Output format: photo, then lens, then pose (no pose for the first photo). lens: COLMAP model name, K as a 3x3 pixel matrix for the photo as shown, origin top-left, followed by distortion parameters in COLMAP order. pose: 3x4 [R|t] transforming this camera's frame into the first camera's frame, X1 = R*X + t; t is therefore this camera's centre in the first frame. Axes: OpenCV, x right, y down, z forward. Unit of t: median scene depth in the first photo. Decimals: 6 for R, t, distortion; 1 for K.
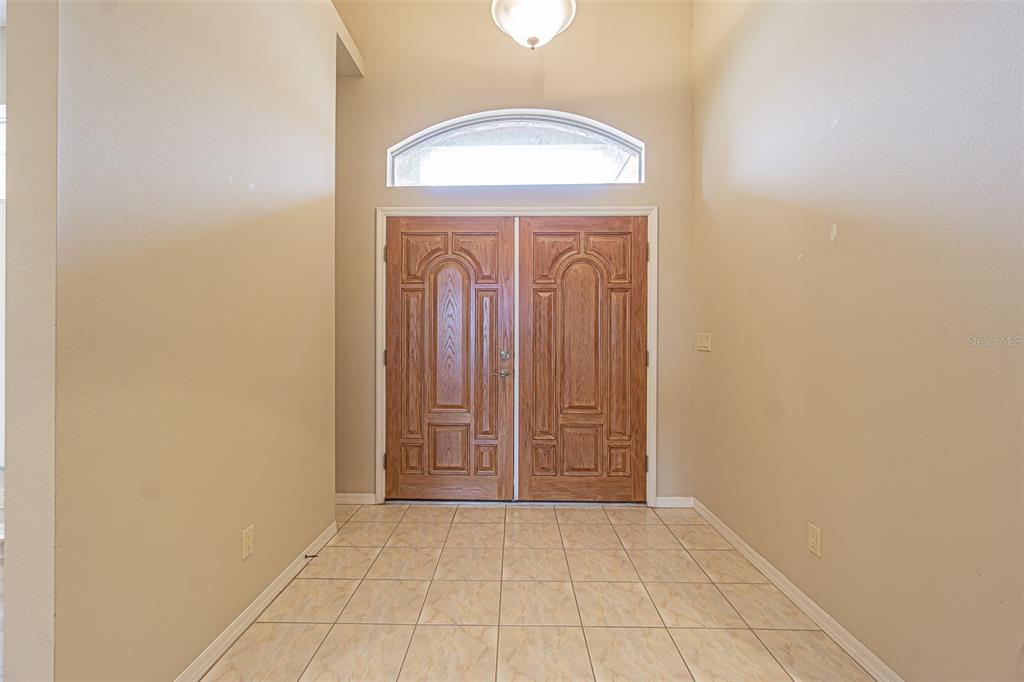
lens RADIAL K [[439.1, 0, 511.3], [0, 439.1, 340.3], [0, 0, 1]] dist [-0.003375, 0.000470]
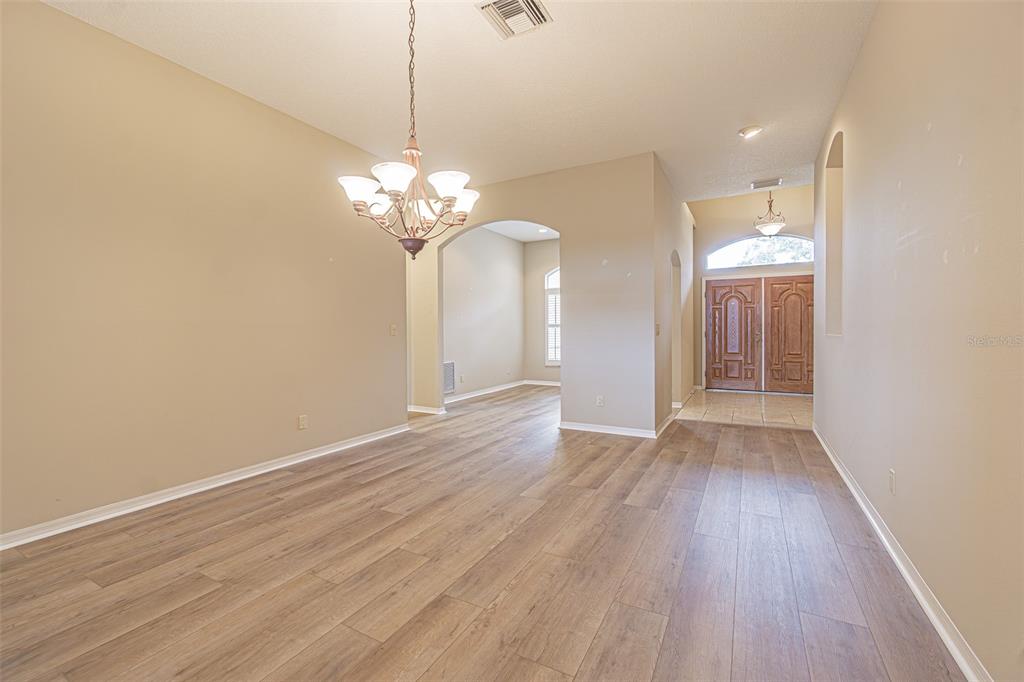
lens RADIAL K [[439.1, 0, 510.2], [0, 439.1, 333.6], [0, 0, 1]] dist [-0.003375, 0.000470]
pose [[0.881119, -0.003820, -0.472878, -0.075730], [0.007864, 0.999947, 0.006575, 0.009311], [0.472828, -0.009512, 0.881103, -1.877026]]
